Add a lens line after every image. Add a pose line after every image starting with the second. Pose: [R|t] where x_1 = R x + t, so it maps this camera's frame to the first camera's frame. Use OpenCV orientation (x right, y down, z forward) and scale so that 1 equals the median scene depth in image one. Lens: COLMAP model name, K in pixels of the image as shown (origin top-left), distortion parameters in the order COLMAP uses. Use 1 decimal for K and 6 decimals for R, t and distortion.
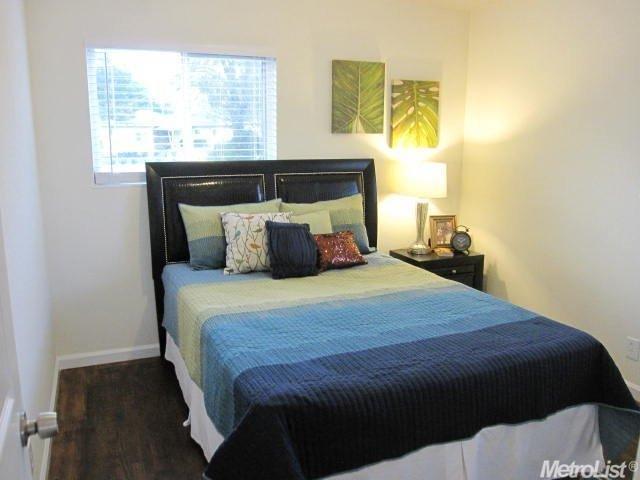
lens RADIAL K [[531.5, 0, 318.3], [0, 531.5, 244.0], [0, 0, 1]] dist [-0.079804, 0.043941]
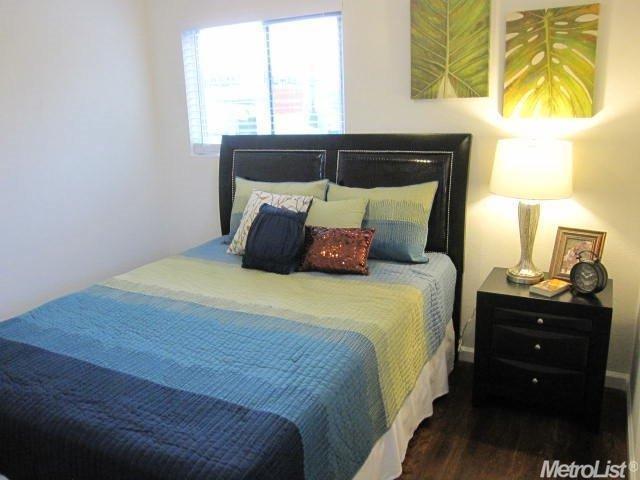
lens RADIAL K [[531.5, 0, 318.3], [0, 531.5, 244.0], [0, 0, 1]] dist [-0.079804, 0.043941]
pose [[0.616142, 0.173704, -0.768243, 0.546375], [-0.118065, 0.984727, 0.127962, -0.083501], [0.778736, 0.011860, 0.627239, 0.412072]]
